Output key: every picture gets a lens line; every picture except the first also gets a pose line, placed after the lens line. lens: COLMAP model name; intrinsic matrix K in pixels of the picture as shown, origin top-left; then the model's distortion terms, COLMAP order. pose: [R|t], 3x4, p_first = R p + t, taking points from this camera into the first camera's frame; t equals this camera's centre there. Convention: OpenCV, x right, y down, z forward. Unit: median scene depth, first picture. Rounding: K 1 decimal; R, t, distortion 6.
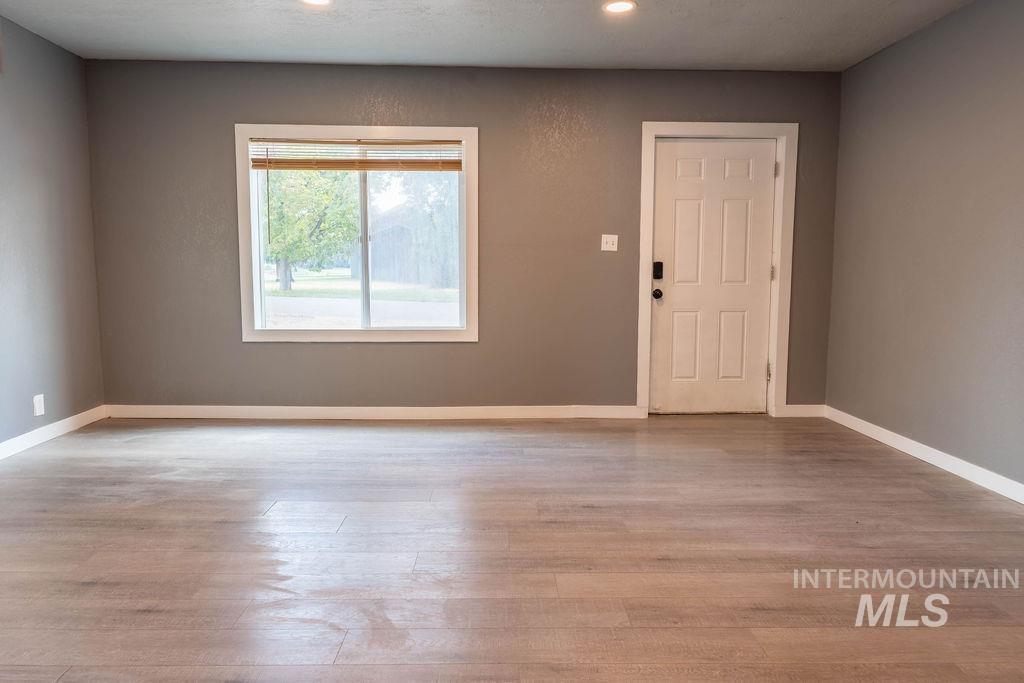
lens RADIAL K [[682.0, 0, 512.0], [0, 682.0, 341.5], [0, 0, 1]] dist [-0.002773, 0.000164]
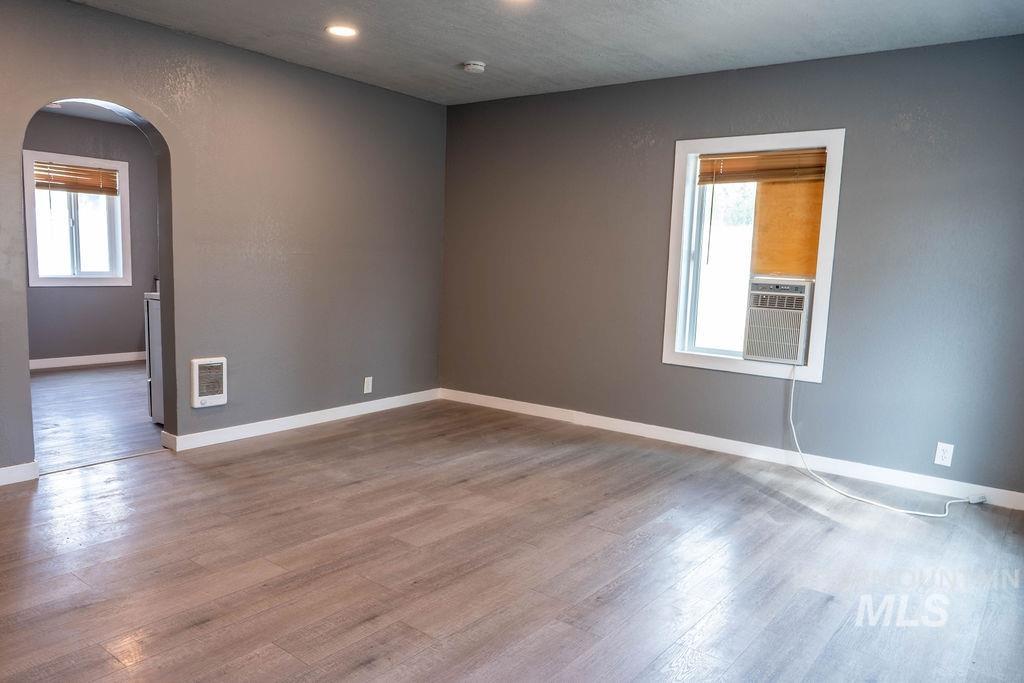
lens RADIAL K [[731.1, 0, 512.0], [0, 731.1, 341.5], [0, 0, 1]] dist [-0.022214, -0.001851]
pose [[-0.633733, 0.051533, -0.771834, 0.358720], [-0.127057, 0.977293, 0.169574, -0.126524], [0.763046, 0.205531, -0.612795, 0.965613]]
